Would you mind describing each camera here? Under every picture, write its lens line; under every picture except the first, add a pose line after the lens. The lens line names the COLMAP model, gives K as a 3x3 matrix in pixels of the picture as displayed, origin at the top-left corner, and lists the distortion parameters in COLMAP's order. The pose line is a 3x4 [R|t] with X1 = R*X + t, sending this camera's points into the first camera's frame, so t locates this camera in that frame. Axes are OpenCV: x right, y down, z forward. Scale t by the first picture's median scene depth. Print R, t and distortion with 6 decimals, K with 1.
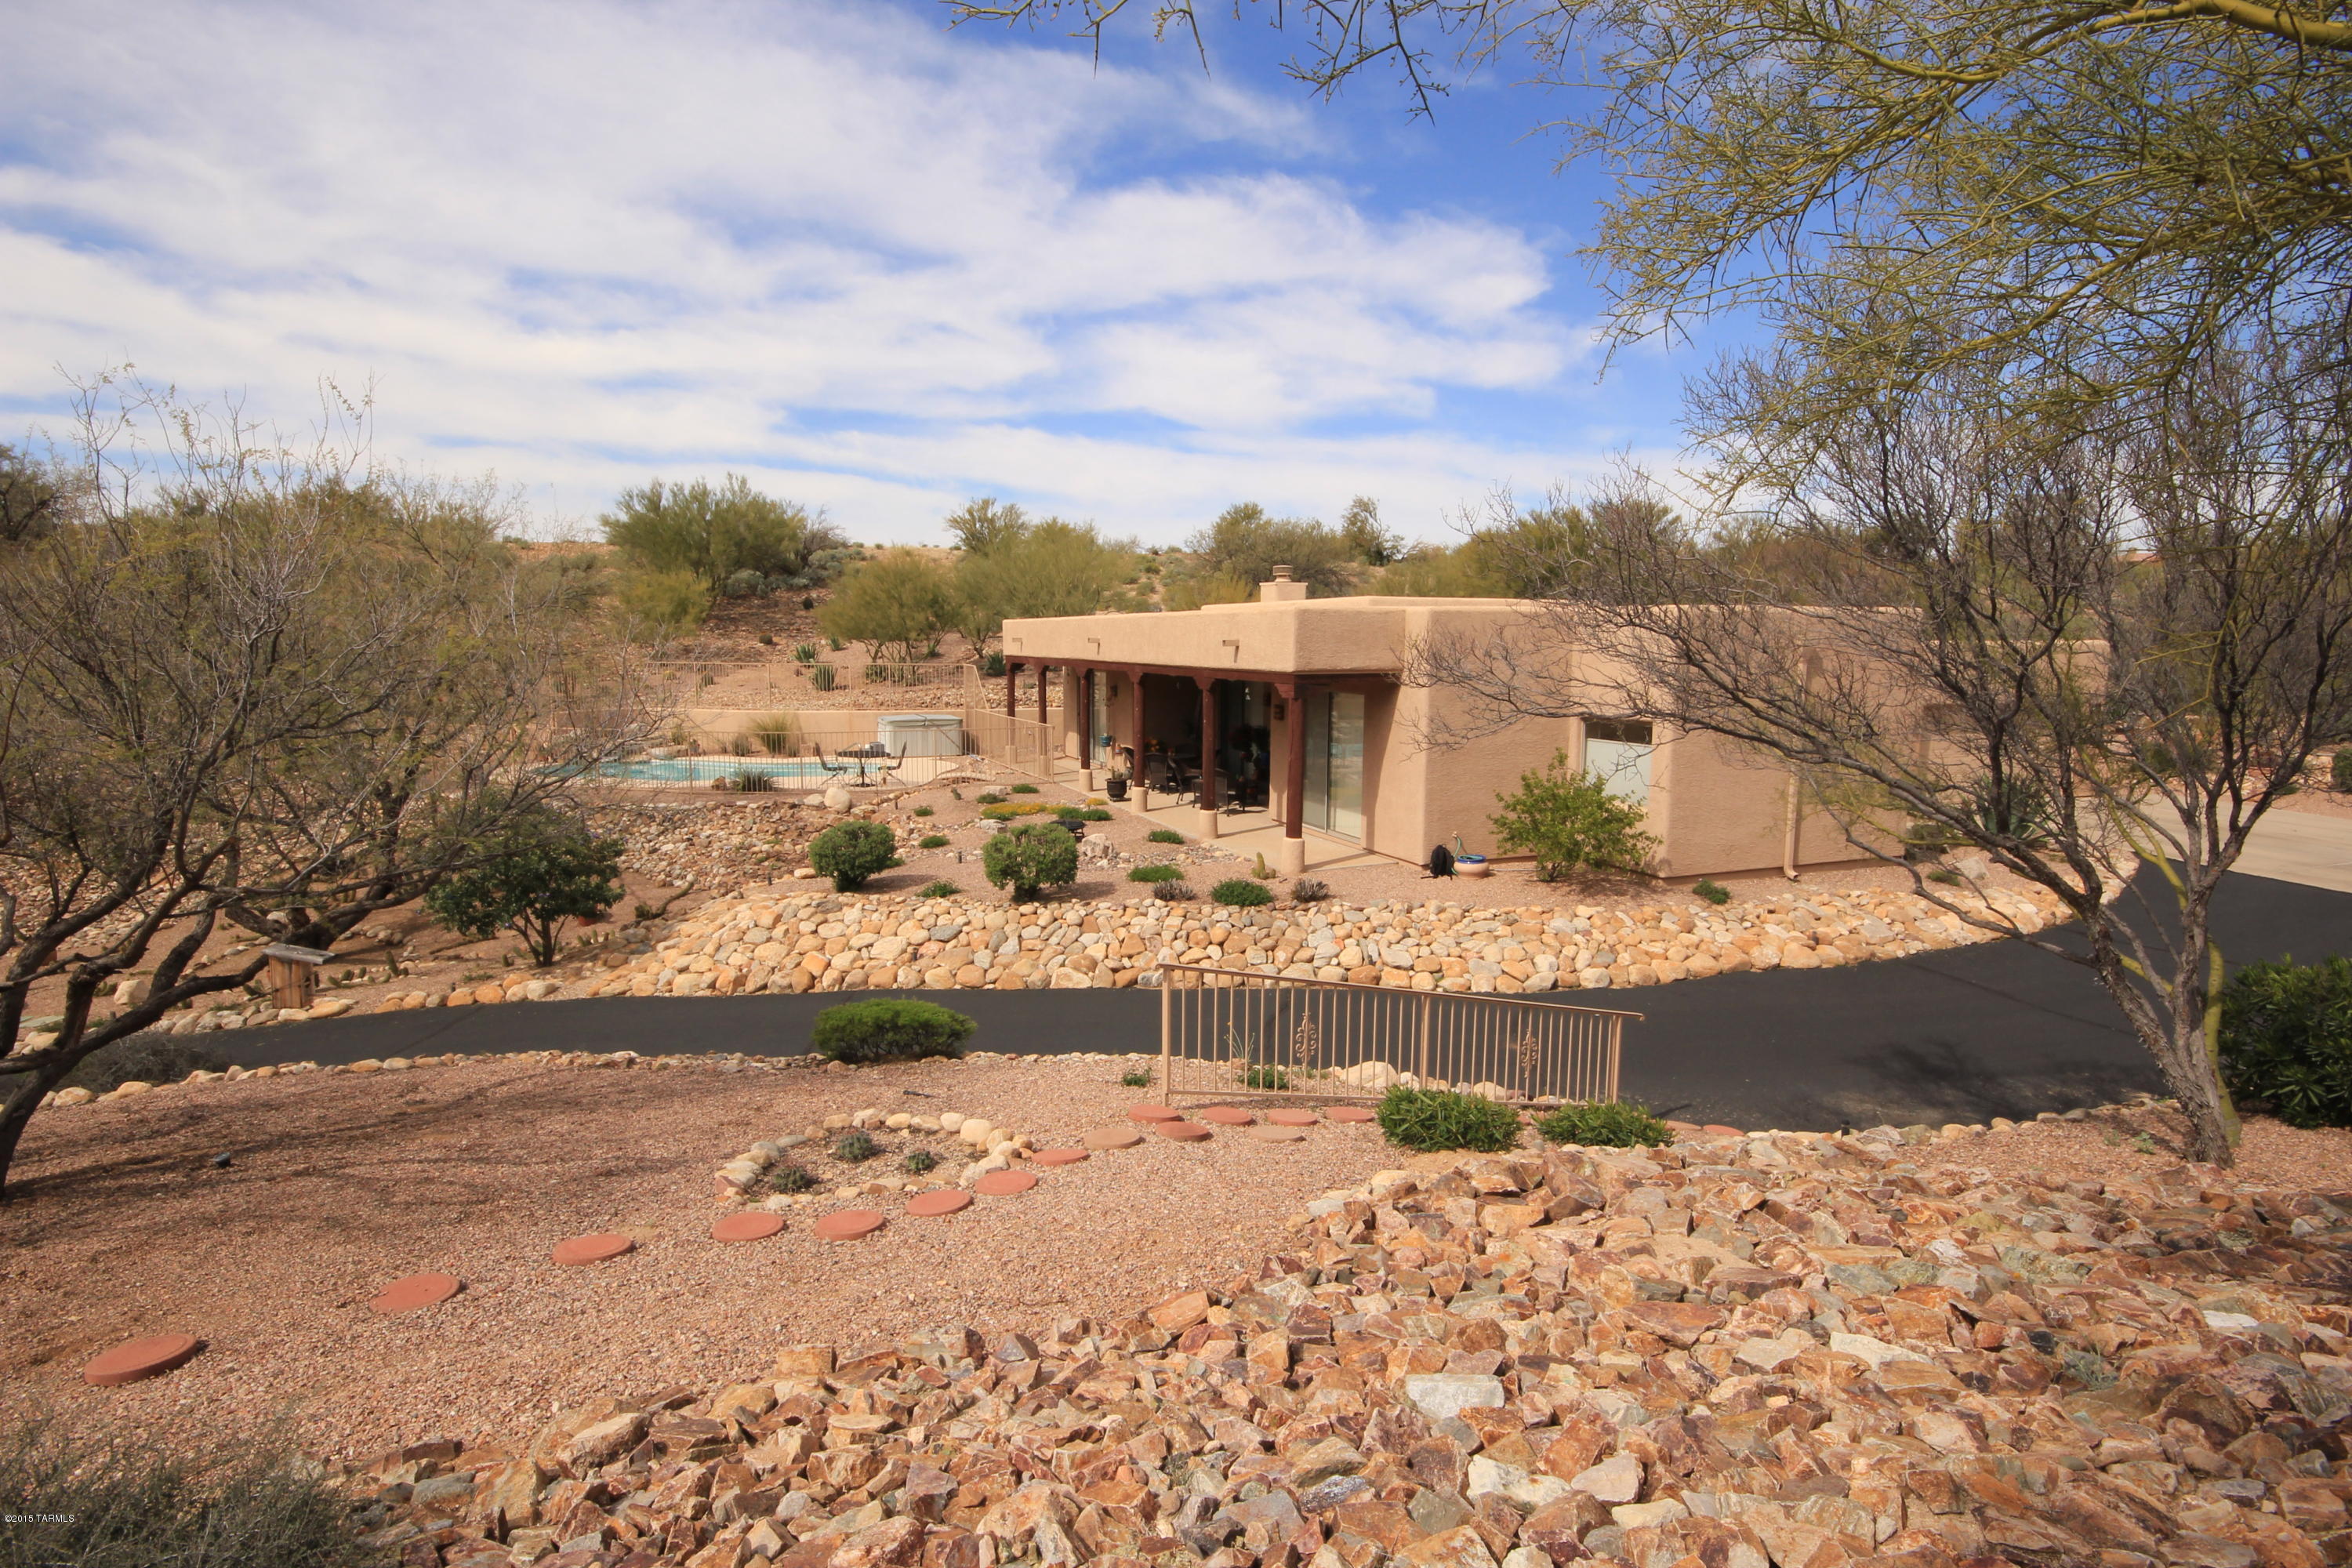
lens RADIAL K [[1175.4, 0, 1177.5], [0, 1175.4, 786.2], [0, 0, 1]] dist [0.009860, -0.006392]
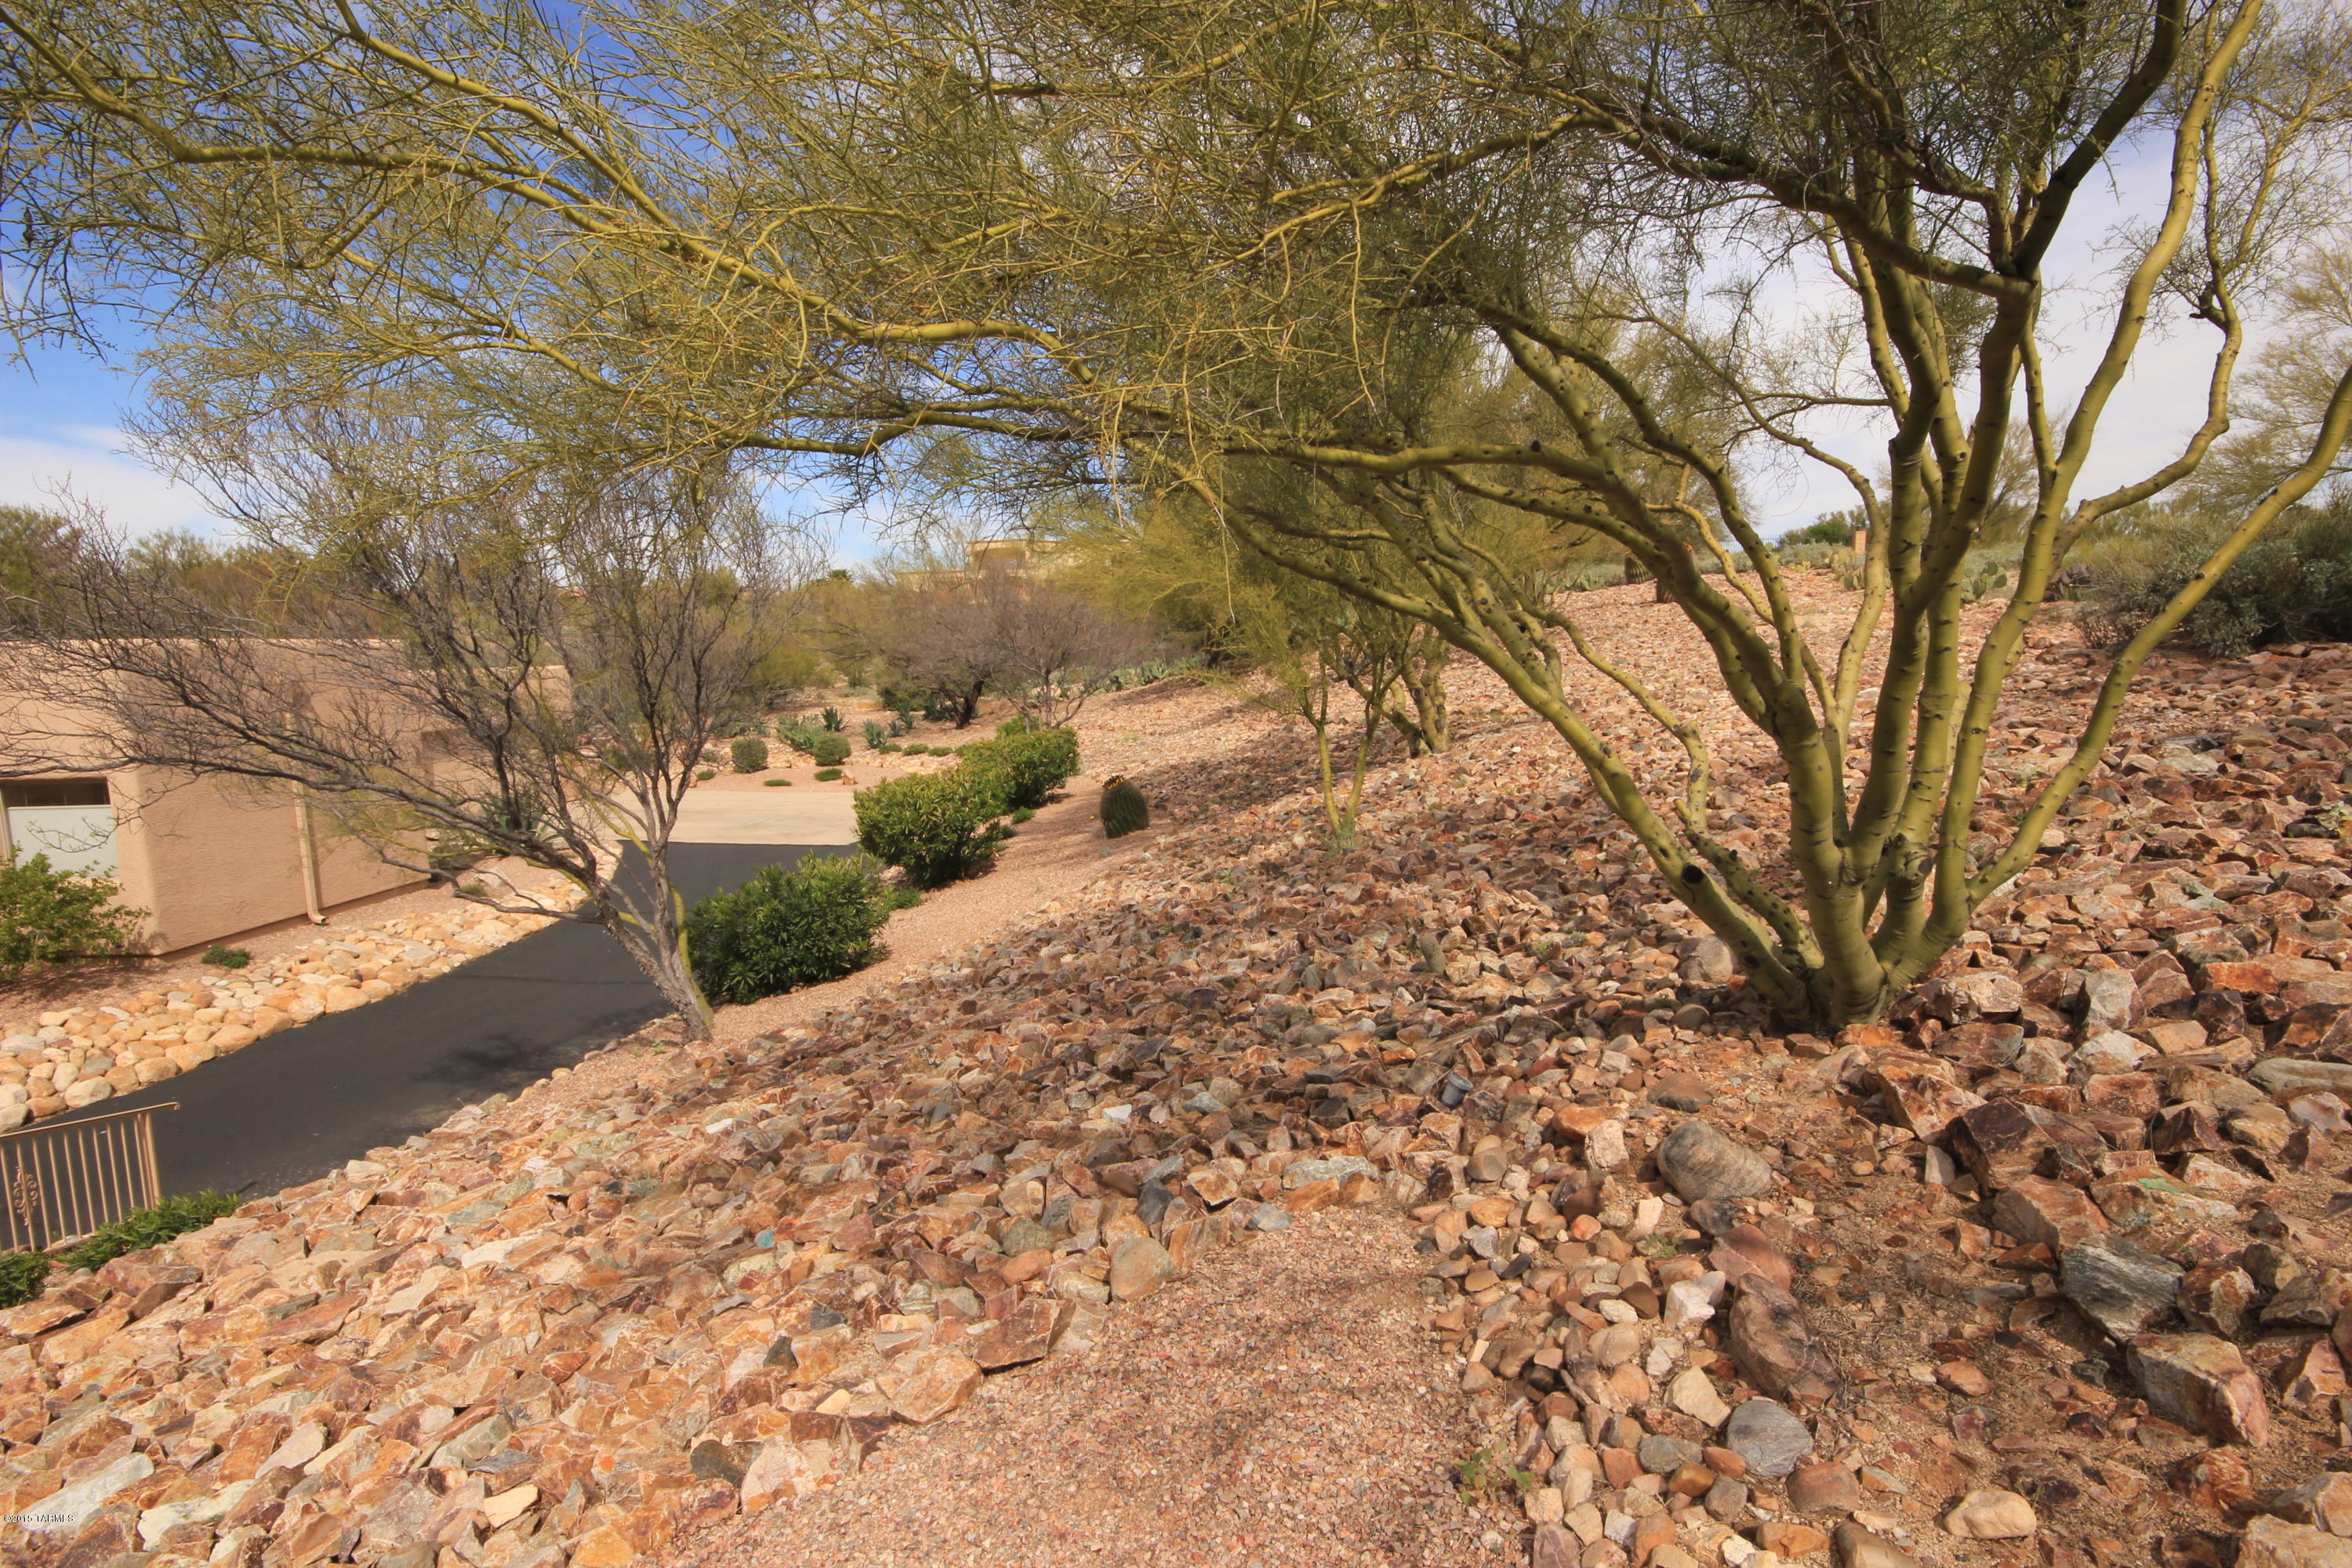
lens RADIAL K [[1175.4, 0, 1183.4], [0, 1175.4, 799.4], [0, 0, 1]] dist [0.009860, -0.006392]
pose [[0.414974, -0.127232, 0.900893, -0.095210], [0.139047, 0.987411, 0.075402, 0.011652], [-0.899145, 0.093976, 0.427441, -0.126101]]
